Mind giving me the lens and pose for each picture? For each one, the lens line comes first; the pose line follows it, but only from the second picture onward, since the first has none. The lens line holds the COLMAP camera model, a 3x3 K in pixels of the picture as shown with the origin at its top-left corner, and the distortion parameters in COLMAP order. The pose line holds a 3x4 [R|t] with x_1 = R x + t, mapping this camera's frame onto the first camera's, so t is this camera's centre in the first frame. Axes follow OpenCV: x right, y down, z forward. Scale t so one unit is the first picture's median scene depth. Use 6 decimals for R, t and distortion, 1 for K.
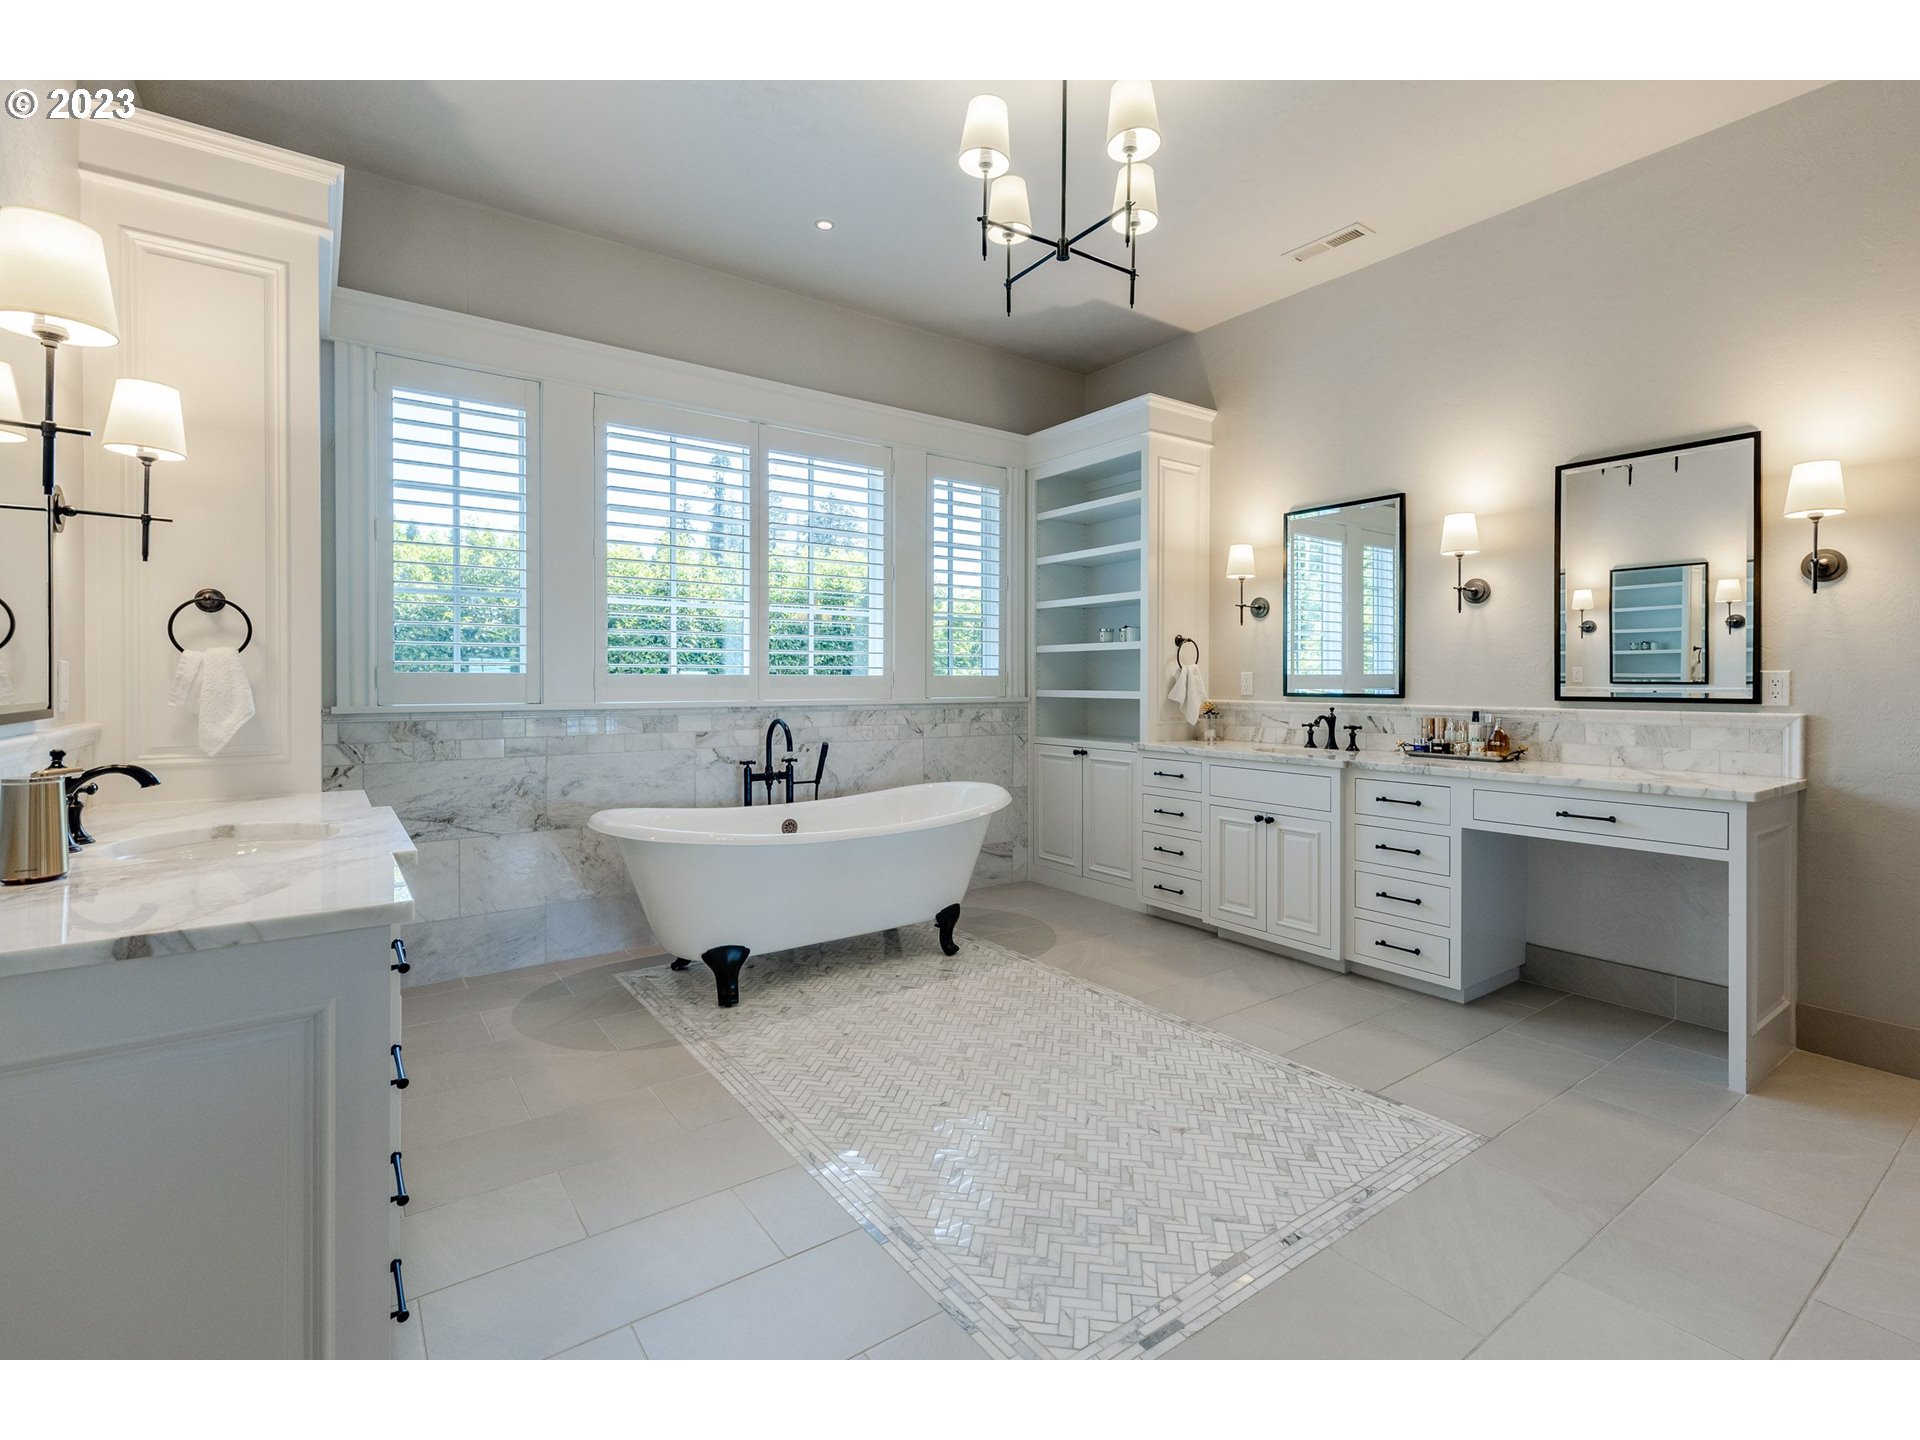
lens RADIAL K [[892.3, 0, 957.6], [0, 892.3, 711.1], [0, 0, 1]] dist [0.020719, -0.000428]
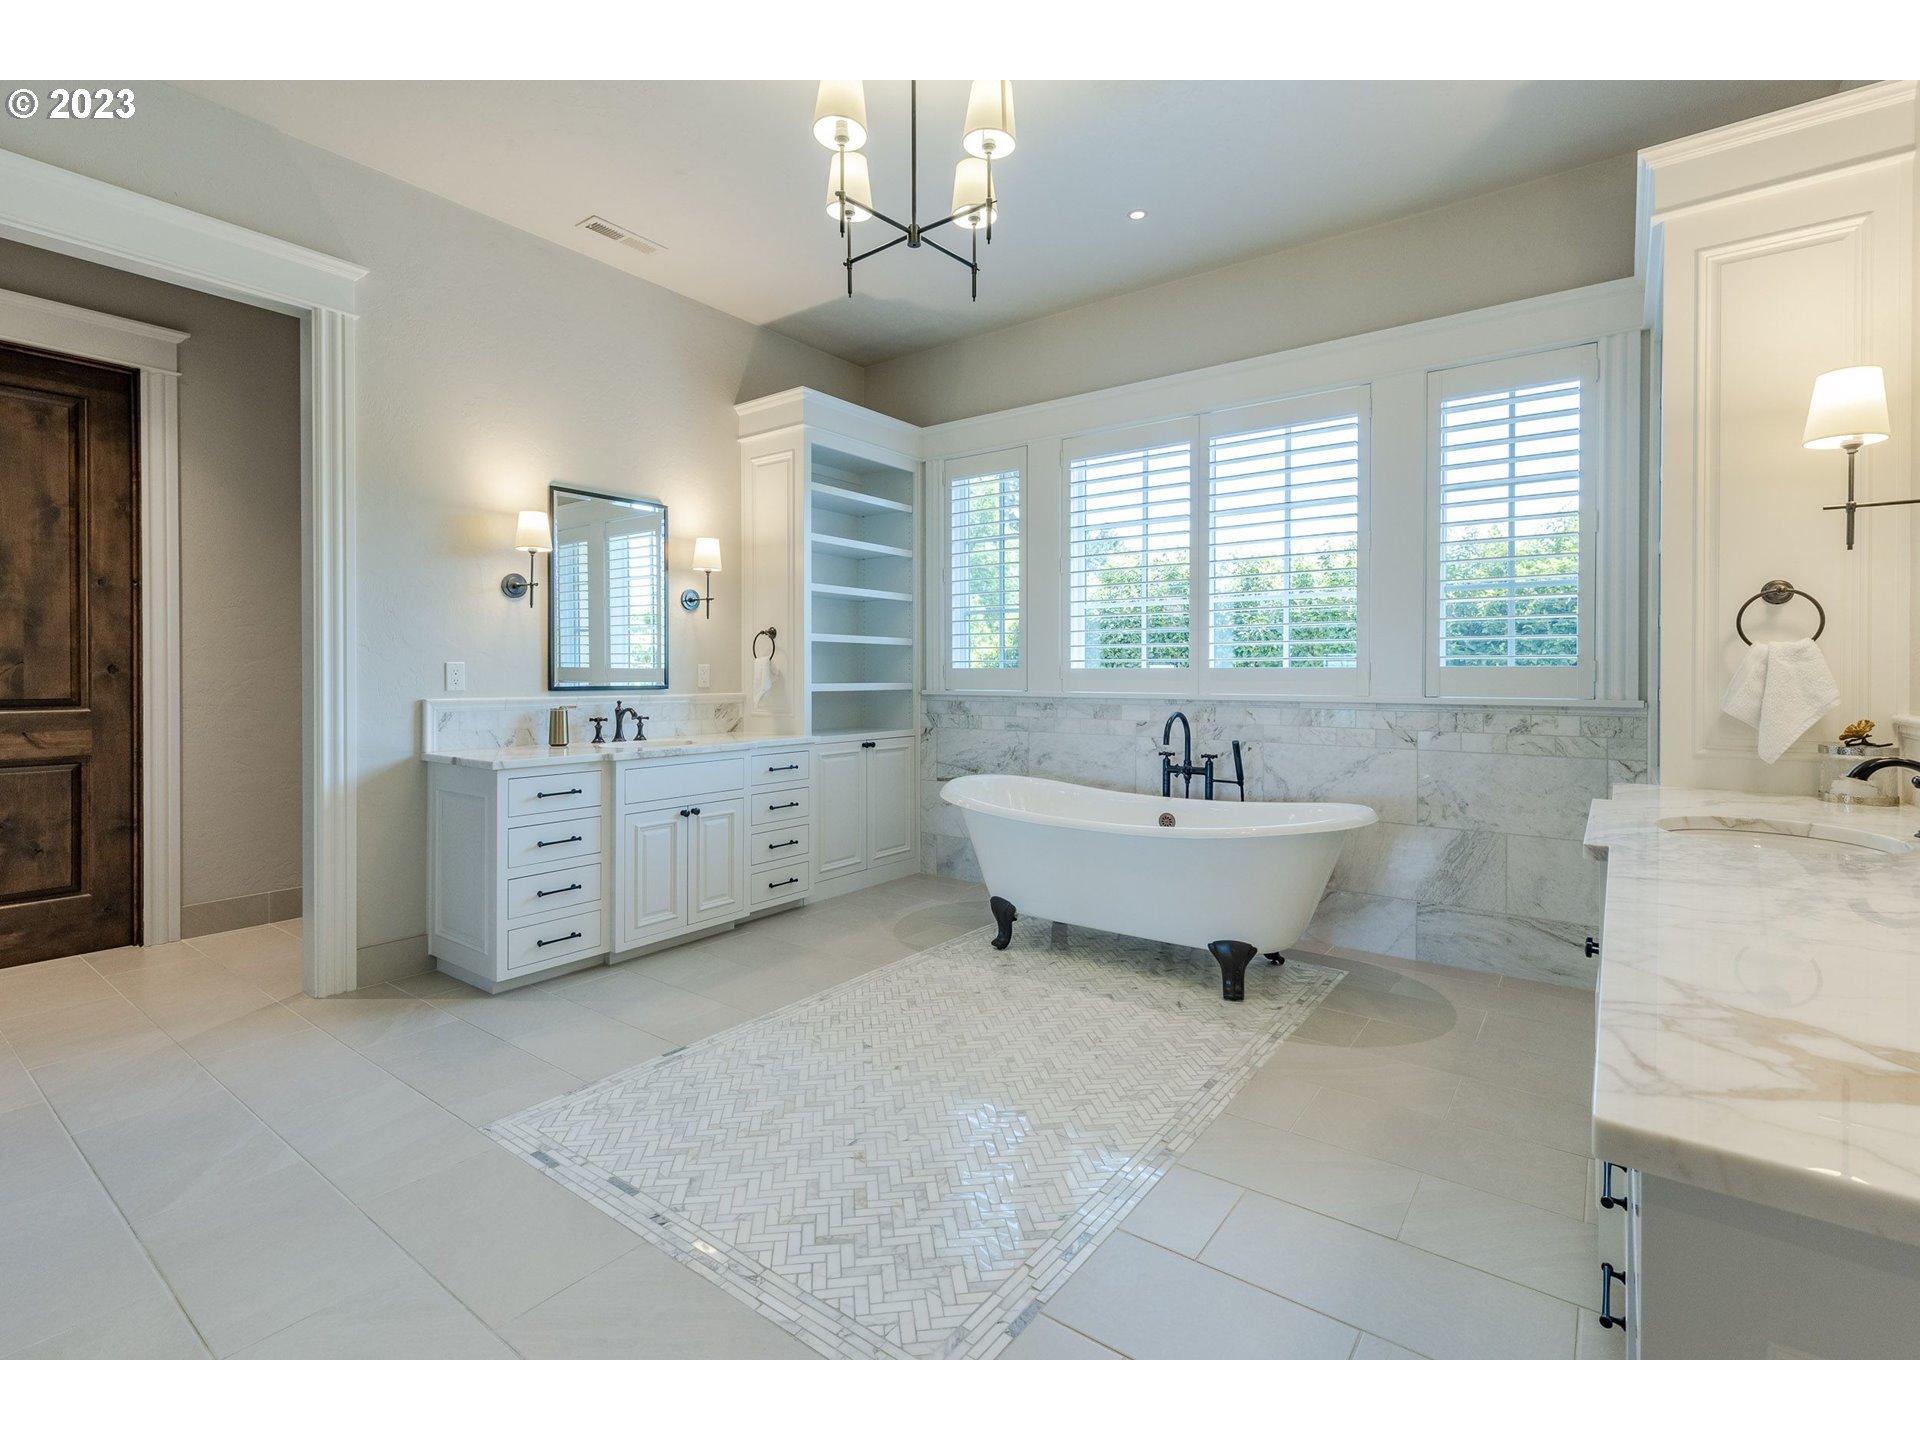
lens RADIAL K [[876.8, 0, 961.9], [0, 876.8, 709.8], [0, 0, 1]] dist [0.000524, 0.000469]
pose [[0.298089, 0.039109, -0.953737, 0.724855], [-0.033268, 0.998979, 0.030566, -0.017458], [0.953958, 0.022618, 0.299085, 0.526511]]
